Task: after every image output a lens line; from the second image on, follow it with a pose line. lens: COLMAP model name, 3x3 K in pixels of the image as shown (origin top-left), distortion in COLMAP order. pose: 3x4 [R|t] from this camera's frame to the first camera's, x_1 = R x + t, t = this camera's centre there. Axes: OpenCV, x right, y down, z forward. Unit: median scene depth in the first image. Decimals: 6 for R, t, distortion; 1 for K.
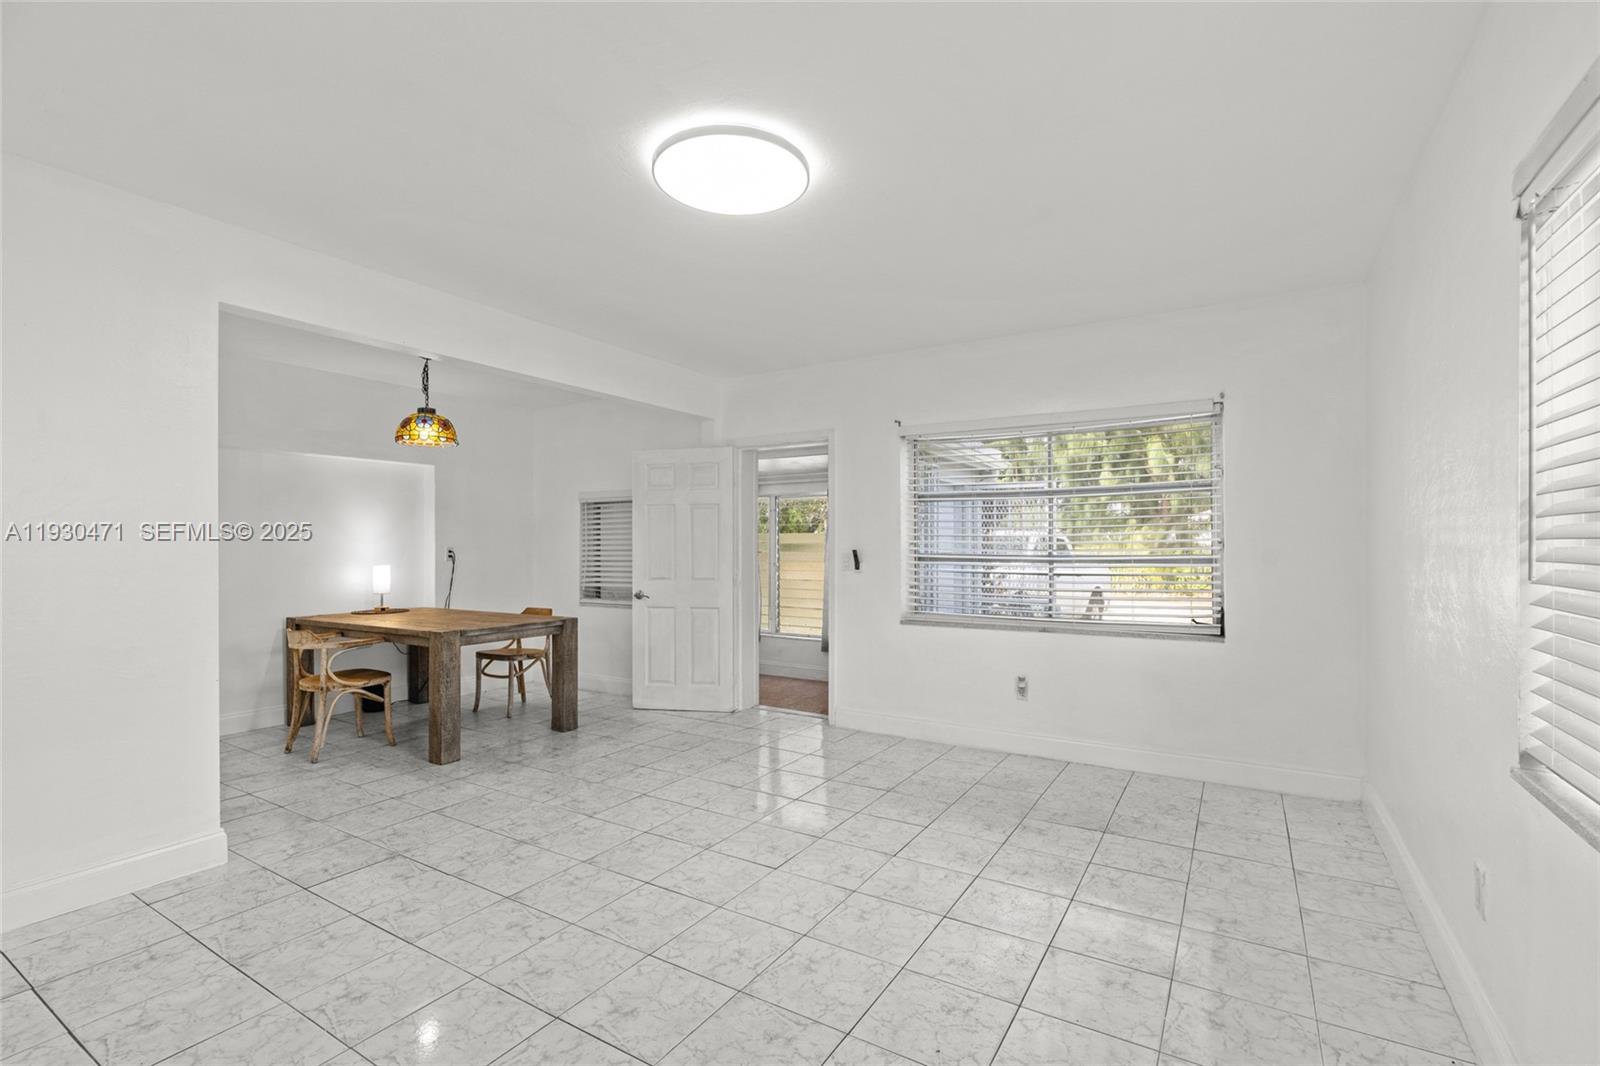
lens RADIAL K [[720.4, 0, 809.4], [0, 720.4, 550.2], [0, 0, 1]] dist [-0.002781, 0.000582]
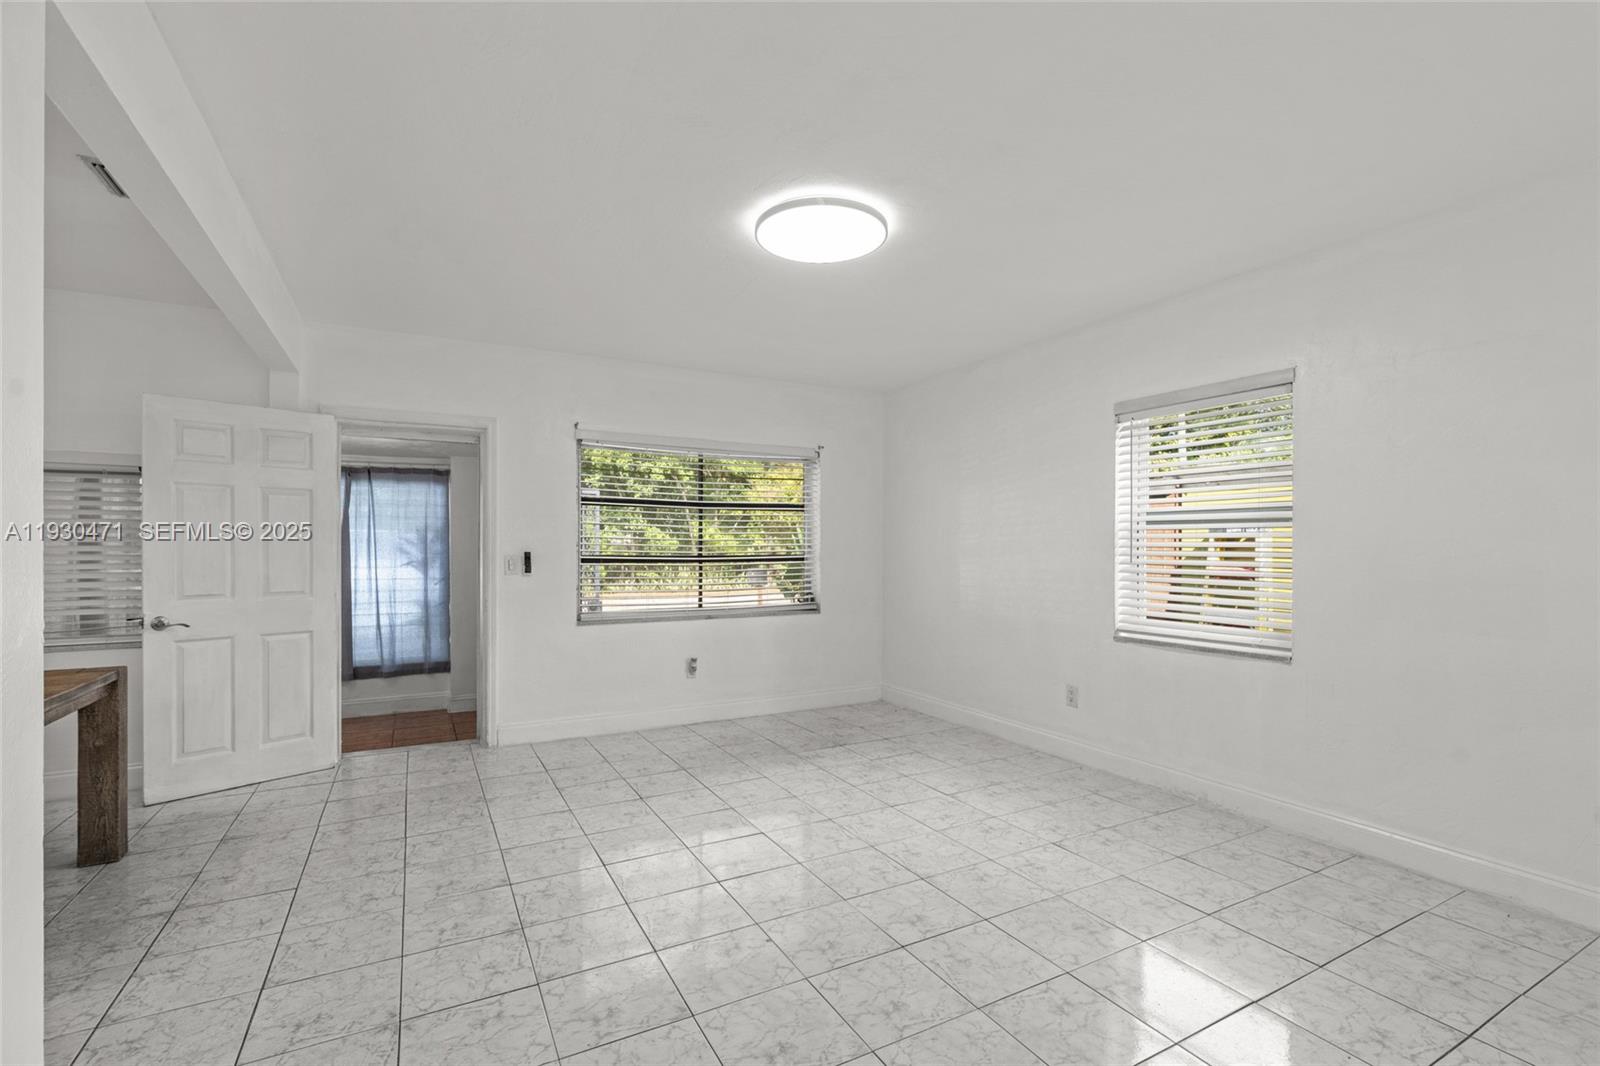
lens RADIAL K [[720.4, 0, 809.4], [0, 720.4, 550.2], [0, 0, 1]] dist [-0.002781, 0.000582]
pose [[0.497613, -0.000083, 0.867399, -0.651483], [0.001758, 0.999998, -0.000913, -0.001253], [-0.867397, 0.001979, 0.497612, 0.243167]]
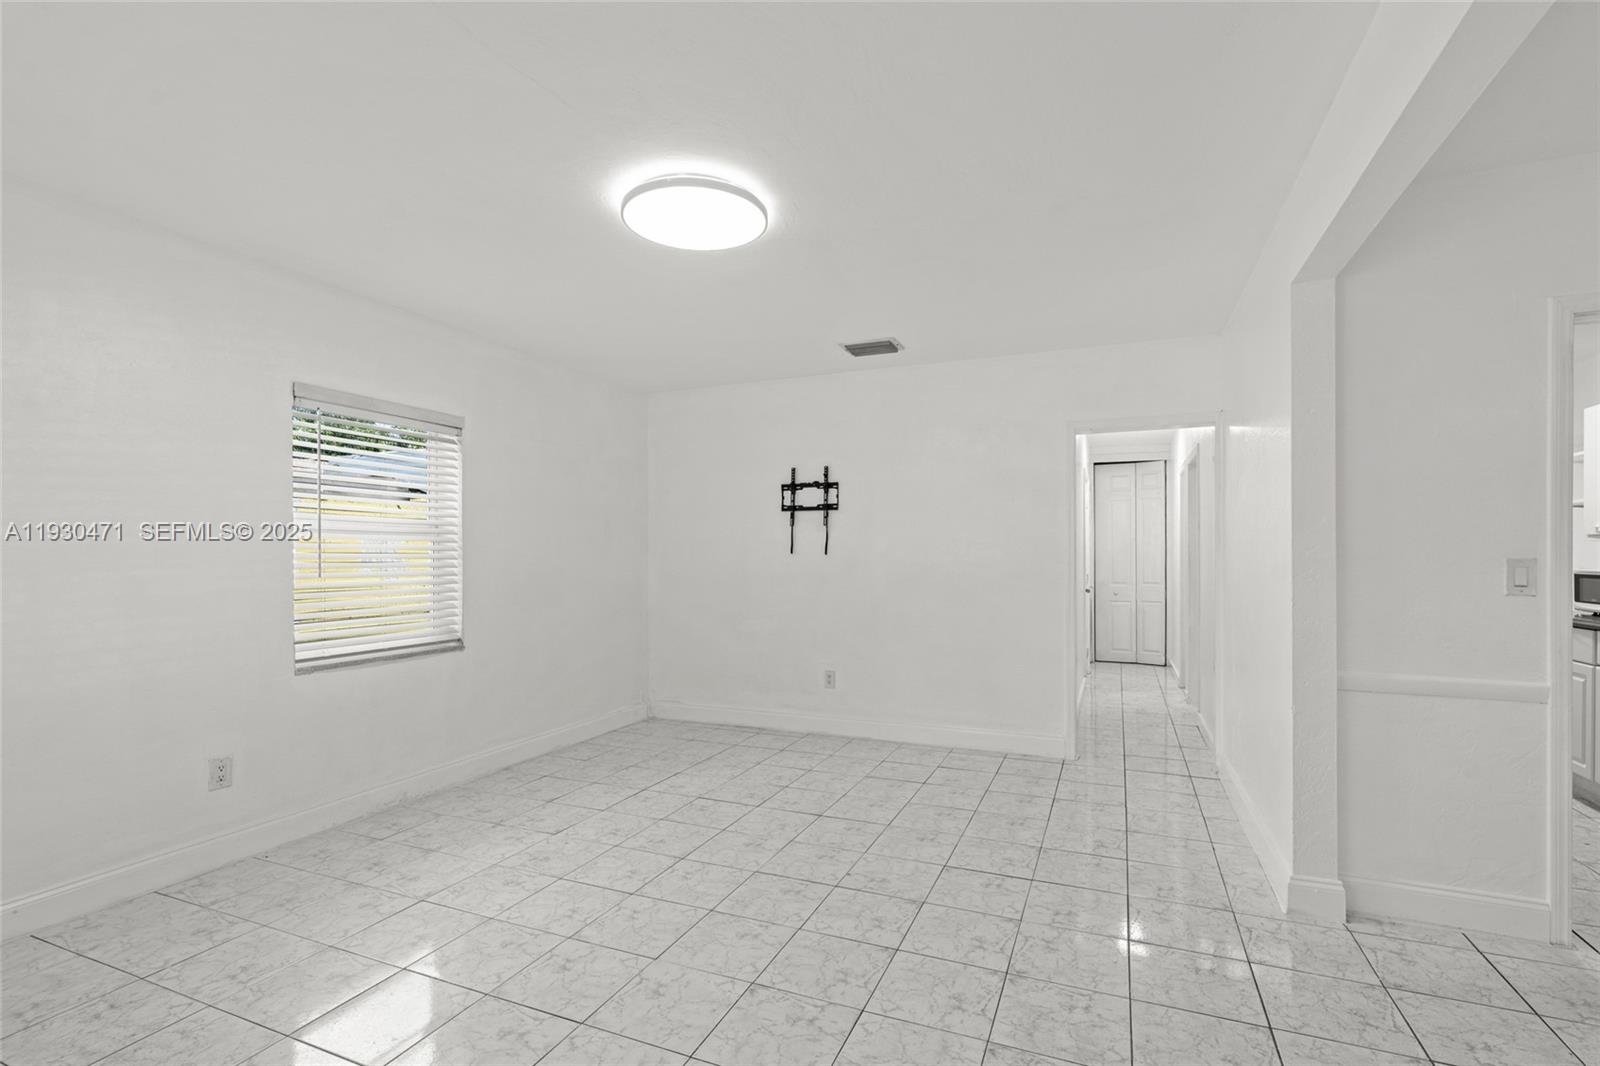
lens RADIAL K [[728.2, 0, 812.1], [0, 728.2, 567.5], [0, 0, 1]] dist [-0.003453, 0.000354]
pose [[-0.988486, 0.005600, -0.151208, -0.065194], [0.002733, 0.999813, 0.019157, -0.009930], [0.151287, 0.018523, -0.988316, 1.199858]]
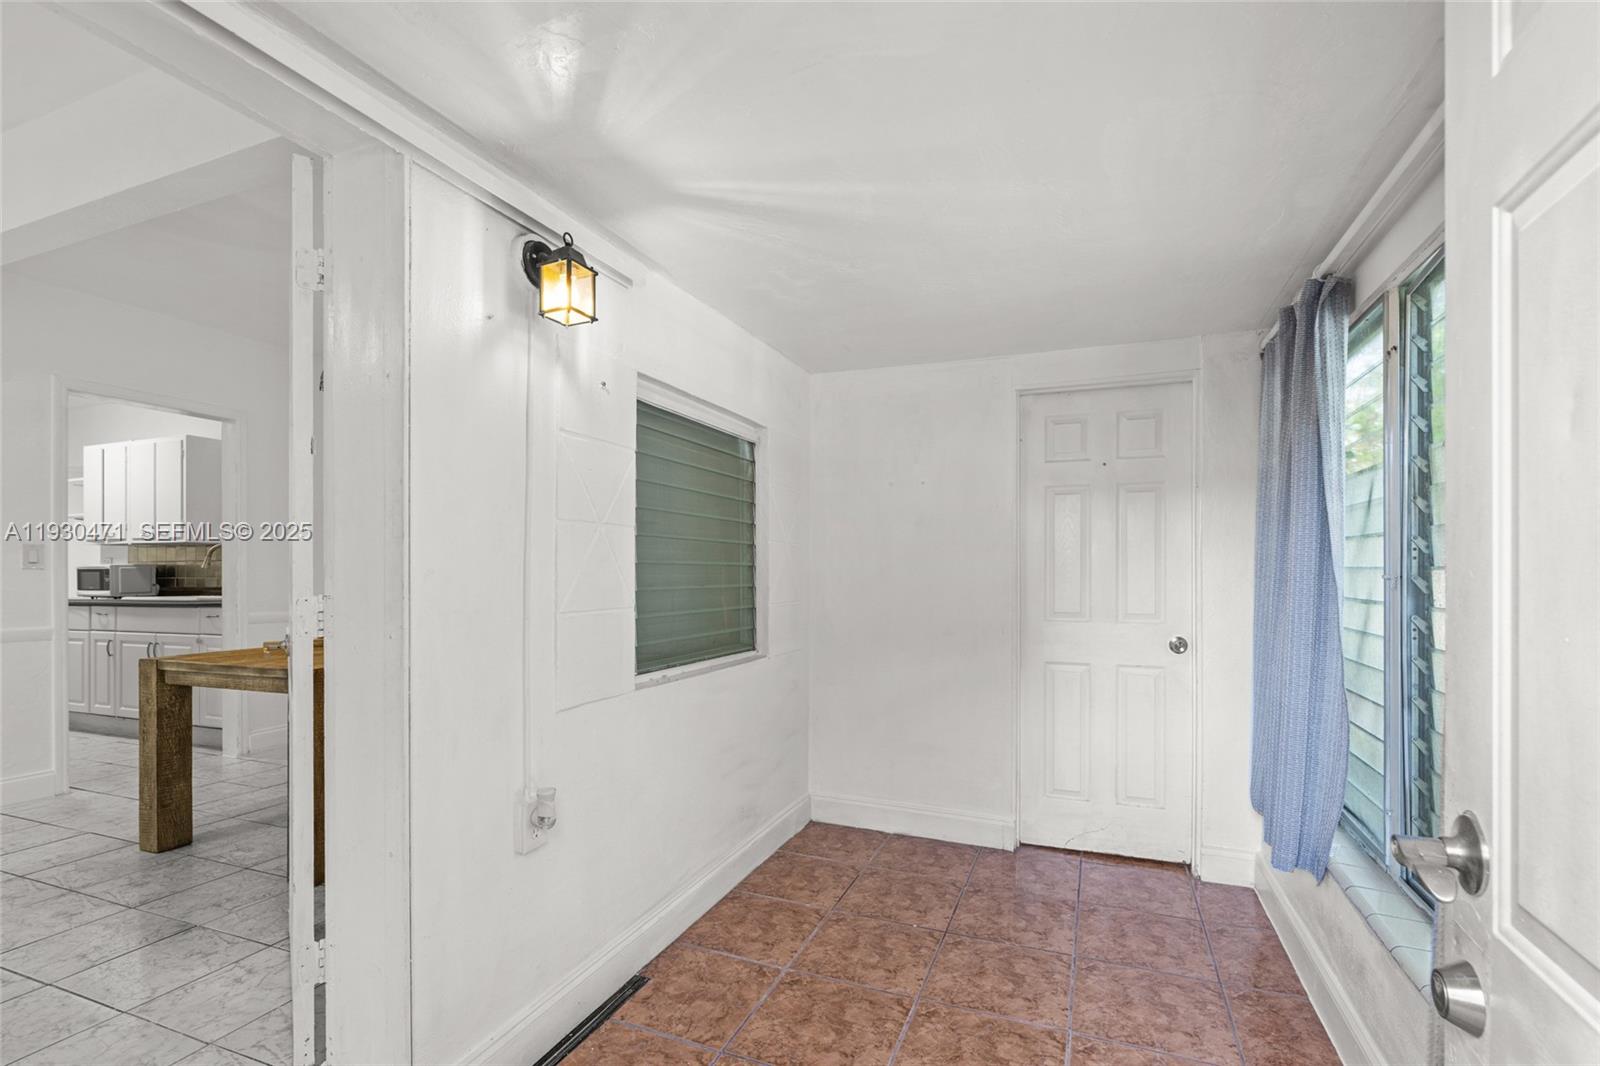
lens RADIAL K [[728.2, 0, 812.1], [0, 728.2, 567.5], [0, 0, 1]] dist [-0.003453, 0.000354]
pose [[0.170958, -0.006373, -0.985258, 0.291215], [-0.000839, 0.999978, -0.006614, 0.026003], [0.985278, 0.001957, 0.170948, 1.473968]]
